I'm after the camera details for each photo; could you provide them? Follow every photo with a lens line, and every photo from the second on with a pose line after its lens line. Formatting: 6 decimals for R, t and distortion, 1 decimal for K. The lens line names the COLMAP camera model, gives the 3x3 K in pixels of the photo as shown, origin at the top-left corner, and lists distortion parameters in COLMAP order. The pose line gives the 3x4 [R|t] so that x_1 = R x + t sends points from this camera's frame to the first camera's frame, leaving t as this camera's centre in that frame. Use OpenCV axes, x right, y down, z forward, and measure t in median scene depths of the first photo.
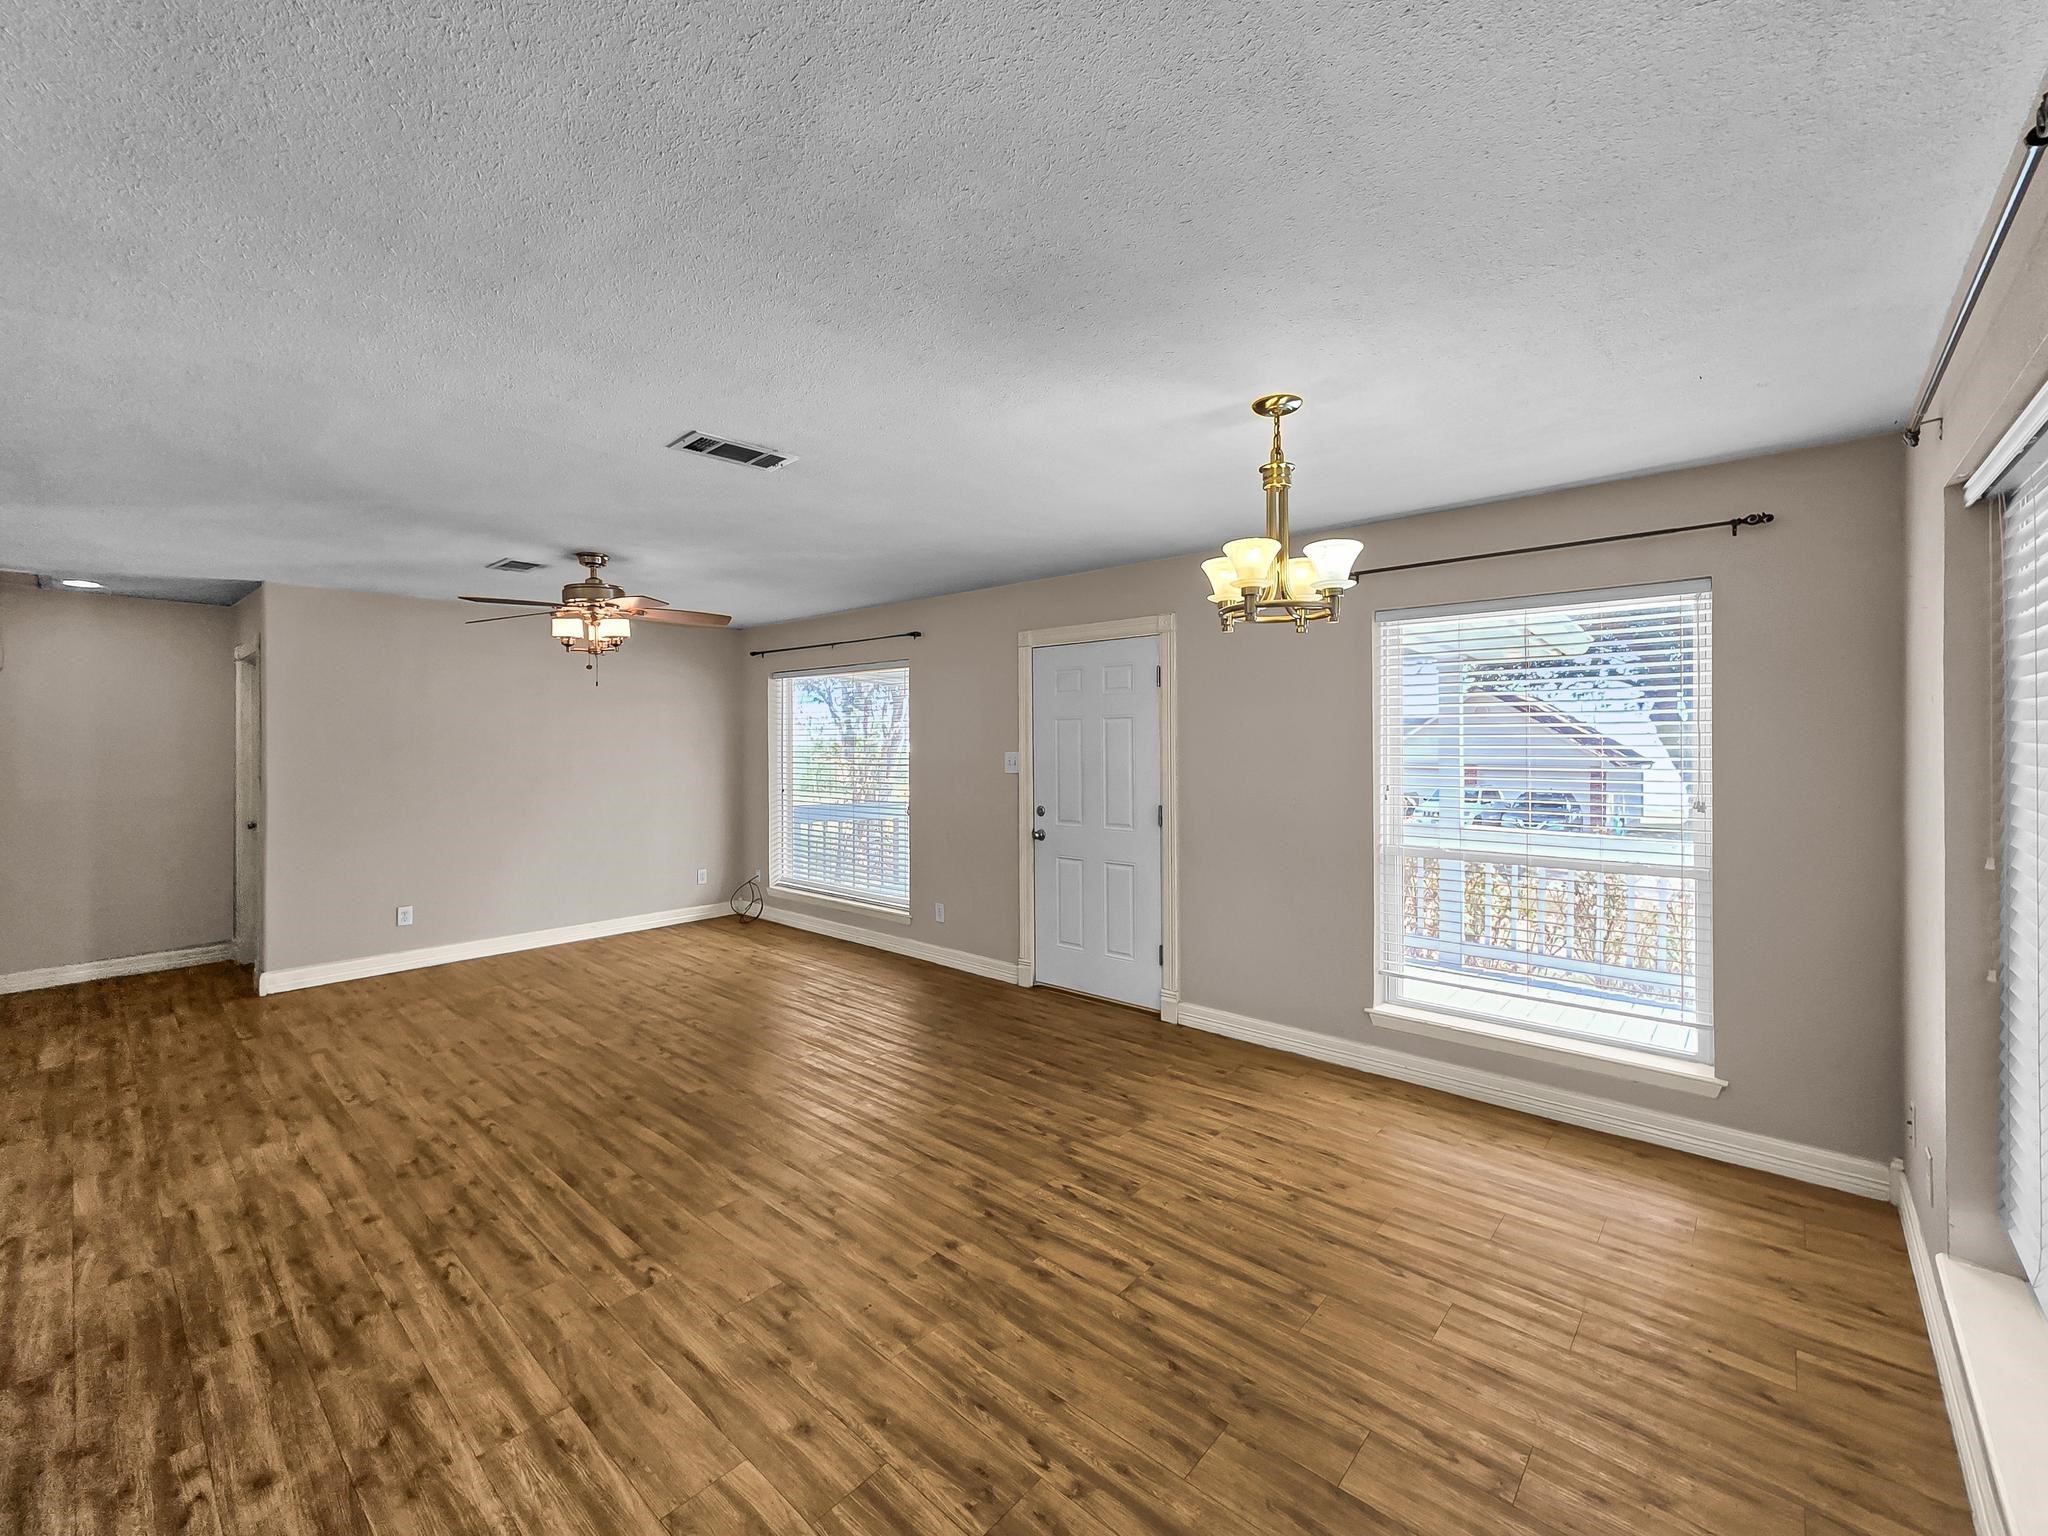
lens RADIAL K [[836.2, 0, 1033.9], [0, 836.2, 734.4], [0, 0, 1]] dist [0.000871, -0.000392]
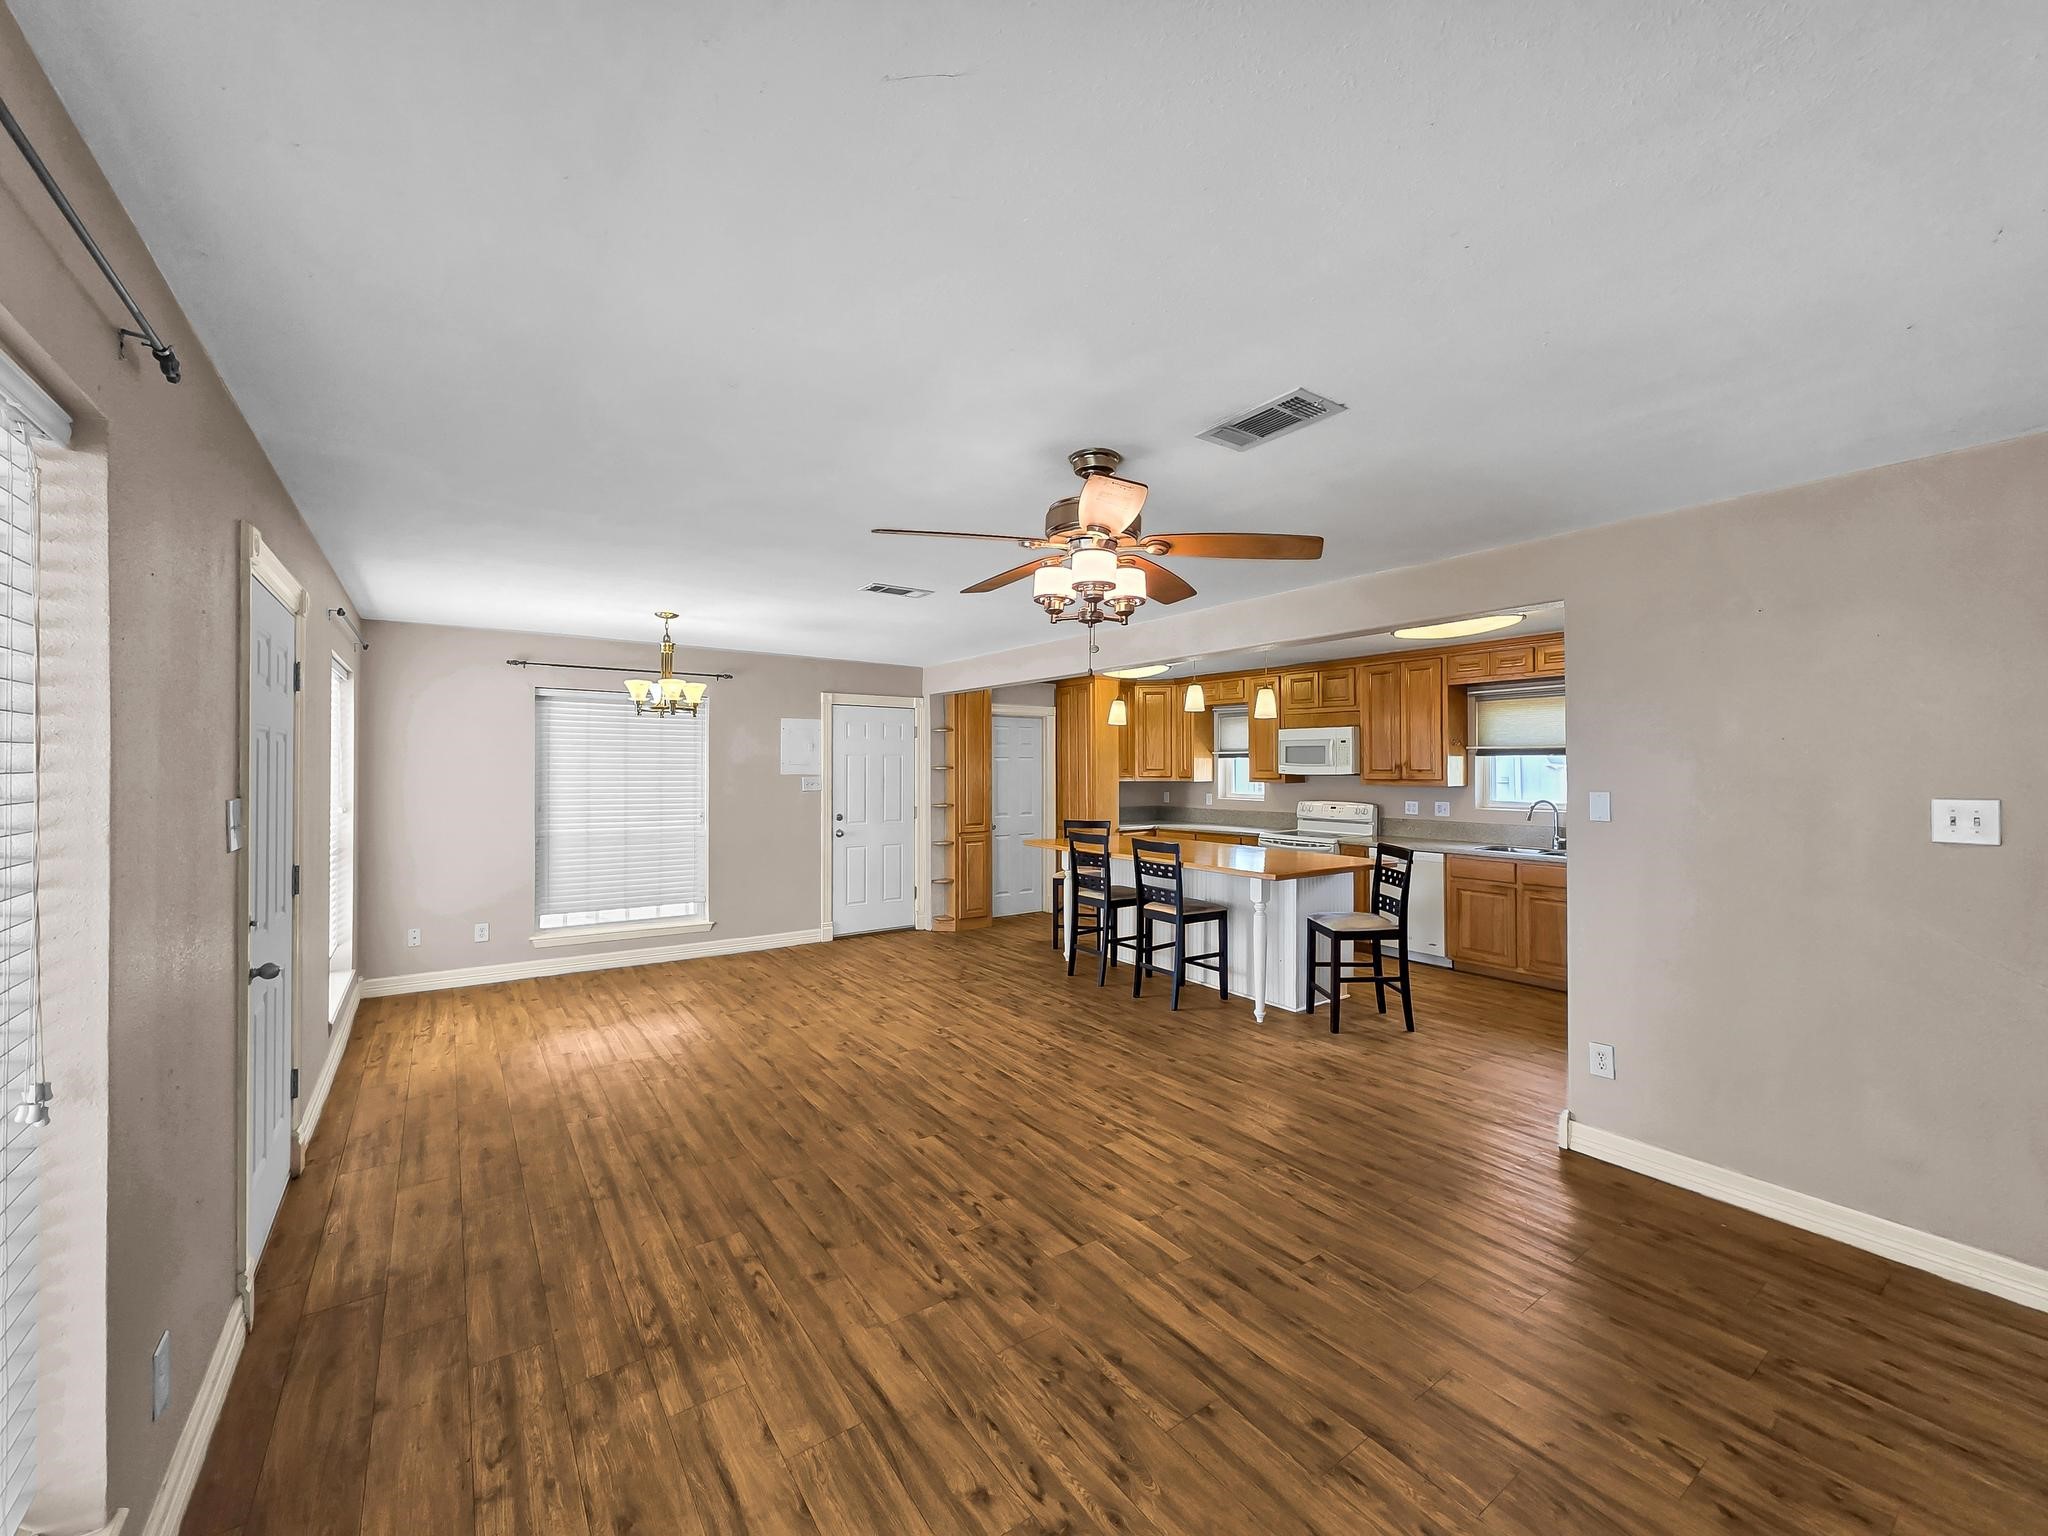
lens RADIAL K [[825.3, 0, 1018.7], [0, 825.3, 761.4], [0, 0, 1]] dist [0.001636, -0.000654]
pose [[-0.971470, 0.005440, 0.237101, -1.016558], [0.002403, 0.999911, -0.013098, 0.016989], [-0.237152, -0.012154, -0.971397, 2.631733]]
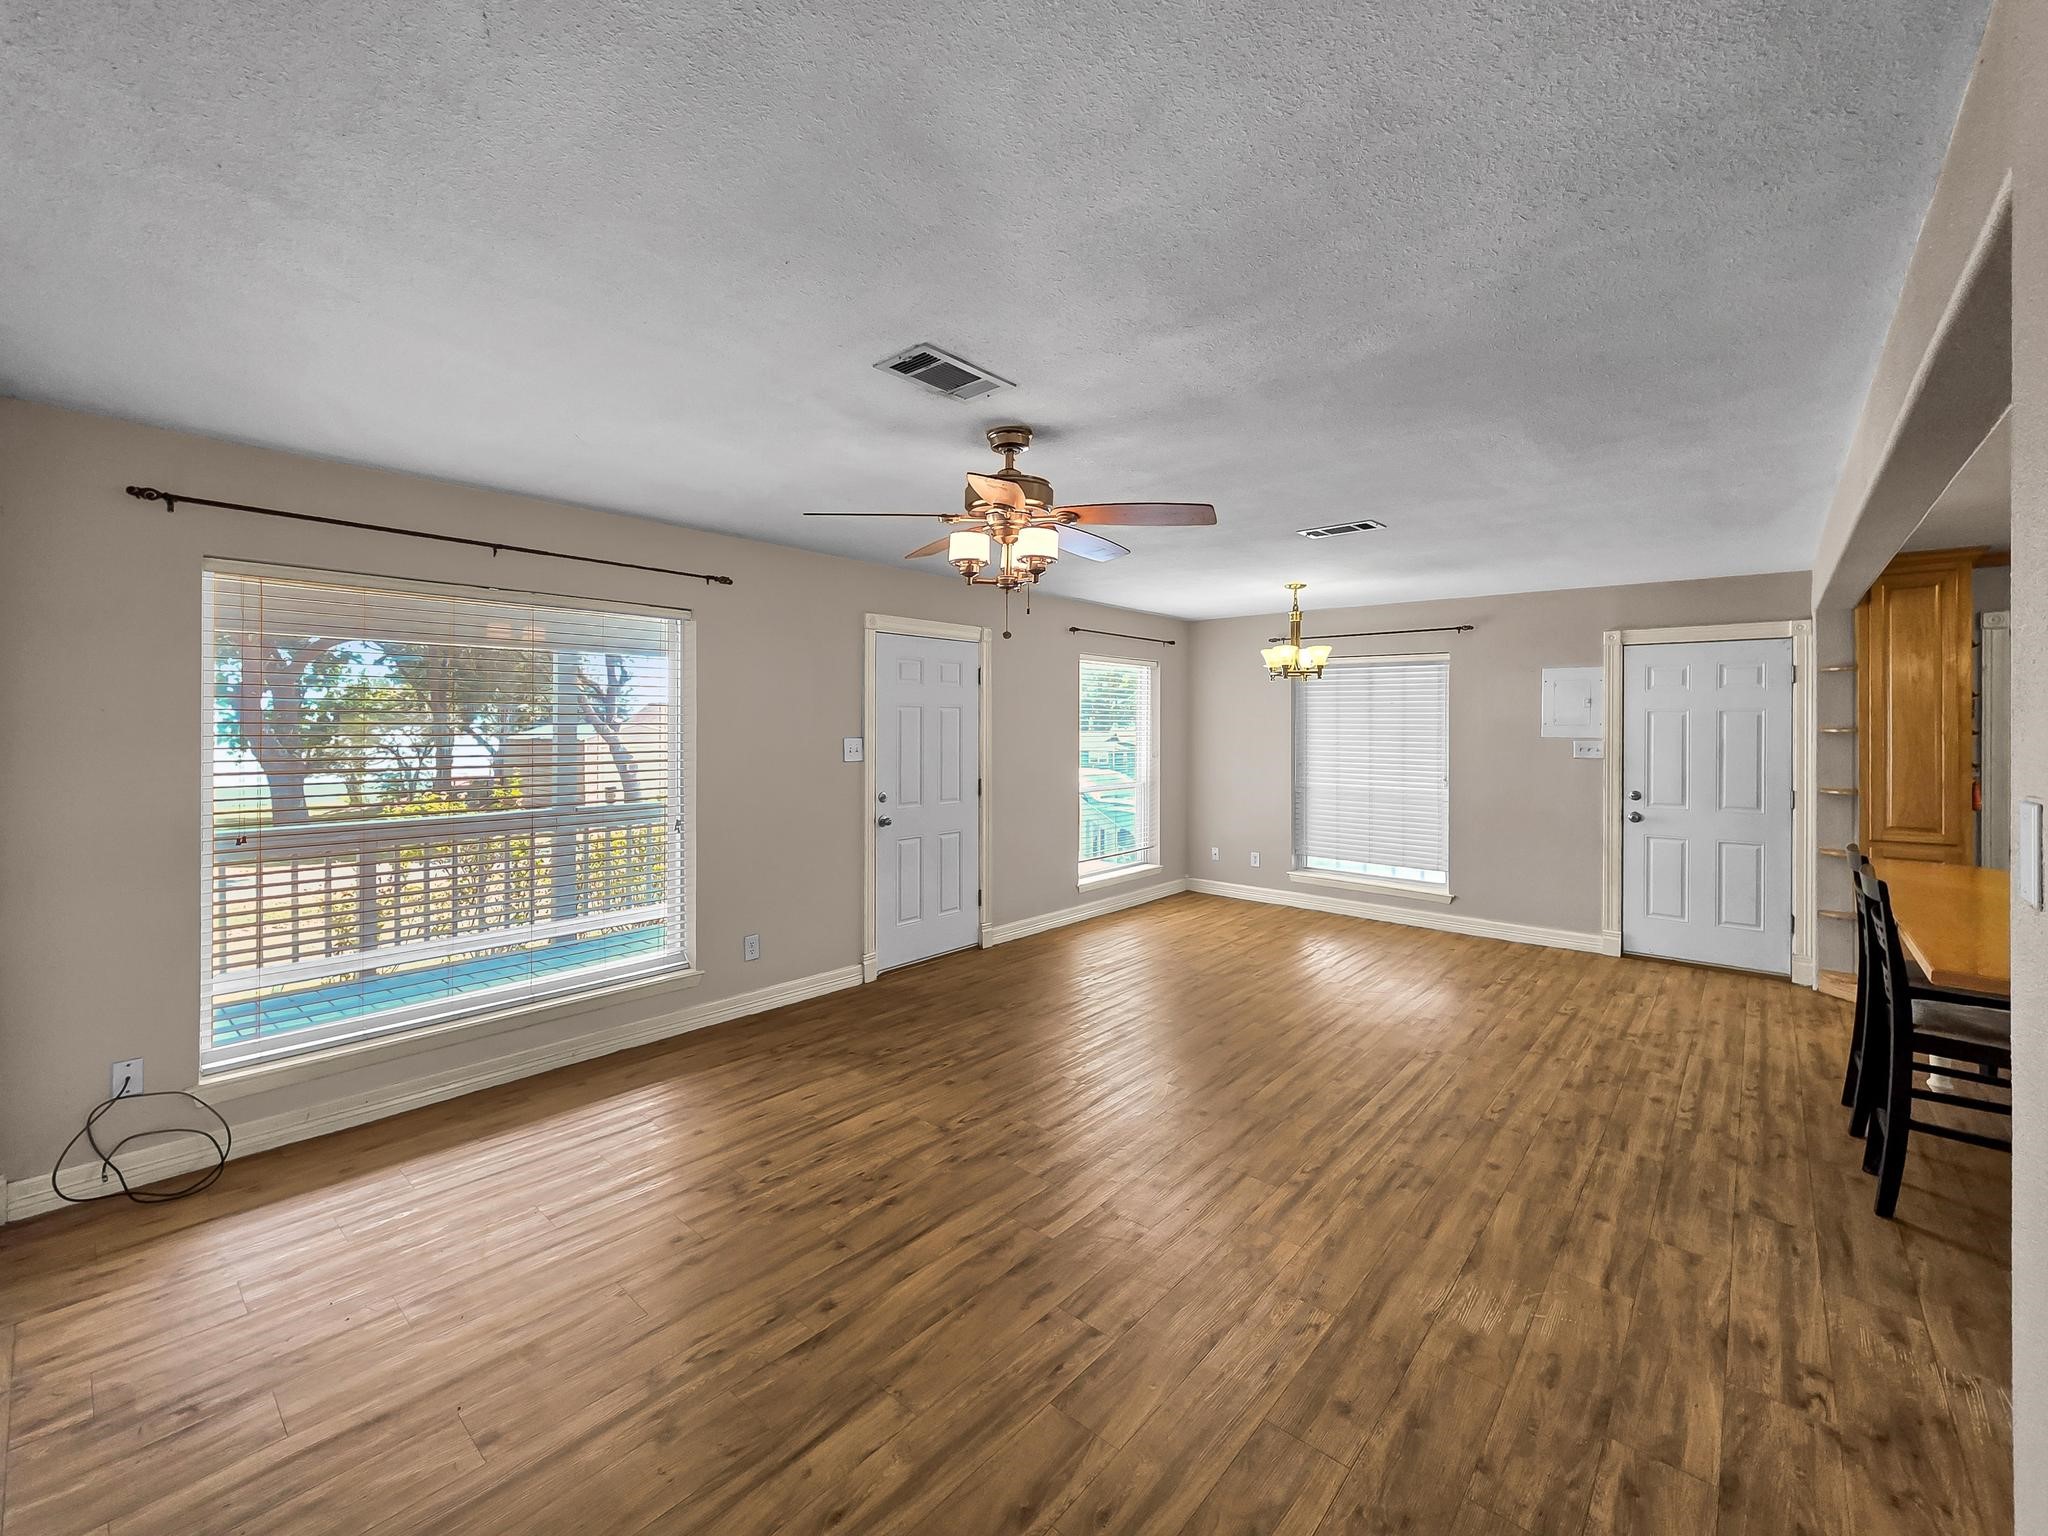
lens RADIAL K [[851.0, 0, 981.5], [0, 851.0, 731.1], [0, 0, 1]] dist [0.000679, 0.000450]
pose [[0.026825, -0.000951, 0.999640, -1.952809], [-0.010632, 0.999943, 0.001236, 0.019461], [-0.999584, -0.010661, 0.026813, 1.672466]]
